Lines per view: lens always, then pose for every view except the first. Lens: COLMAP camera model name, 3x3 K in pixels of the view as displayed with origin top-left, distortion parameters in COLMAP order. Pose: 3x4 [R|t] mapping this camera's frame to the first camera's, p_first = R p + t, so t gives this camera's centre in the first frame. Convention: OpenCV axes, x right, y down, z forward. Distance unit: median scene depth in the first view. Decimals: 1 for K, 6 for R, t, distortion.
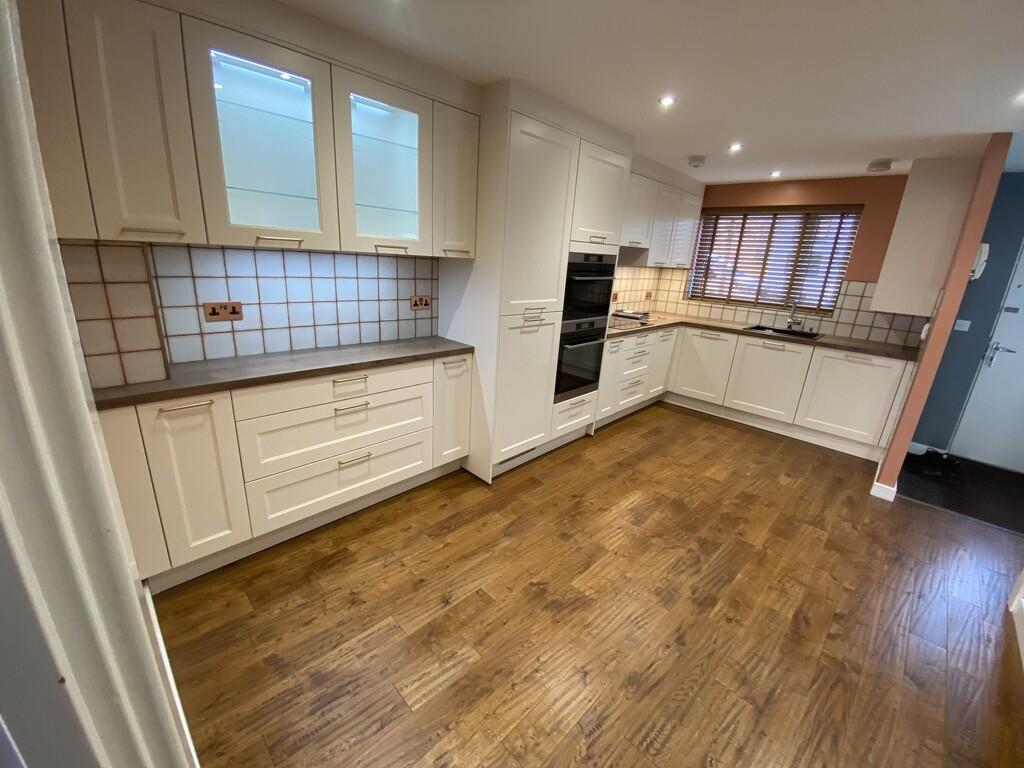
lens RADIAL K [[409.2, 0, 512.0], [0, 409.2, 384.0], [0, 0, 1]] dist [0.010966, -0.000073]
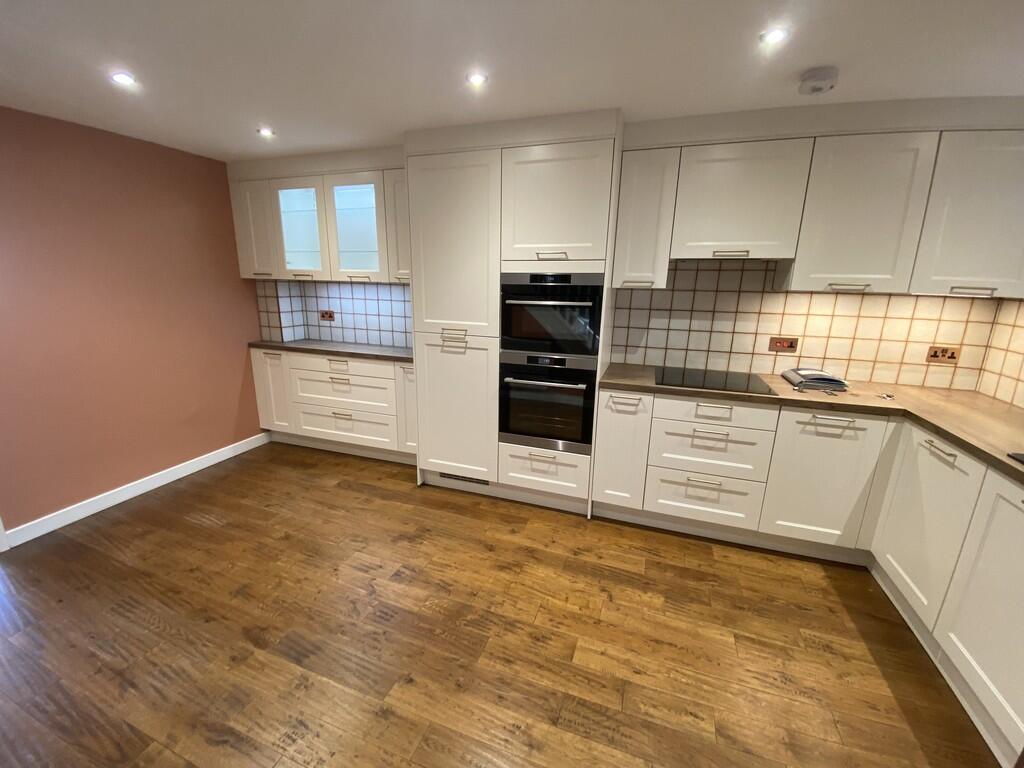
lens RADIAL K [[409.2, 0, 512.0], [0, 409.2, 384.0], [0, 0, 1]] dist [0.010966, -0.000073]
pose [[0.436241, 0.169402, -0.883740, 0.994192], [-0.264258, 0.962931, 0.054136, -0.143609], [0.860152, 0.209919, 0.464836, 0.661320]]
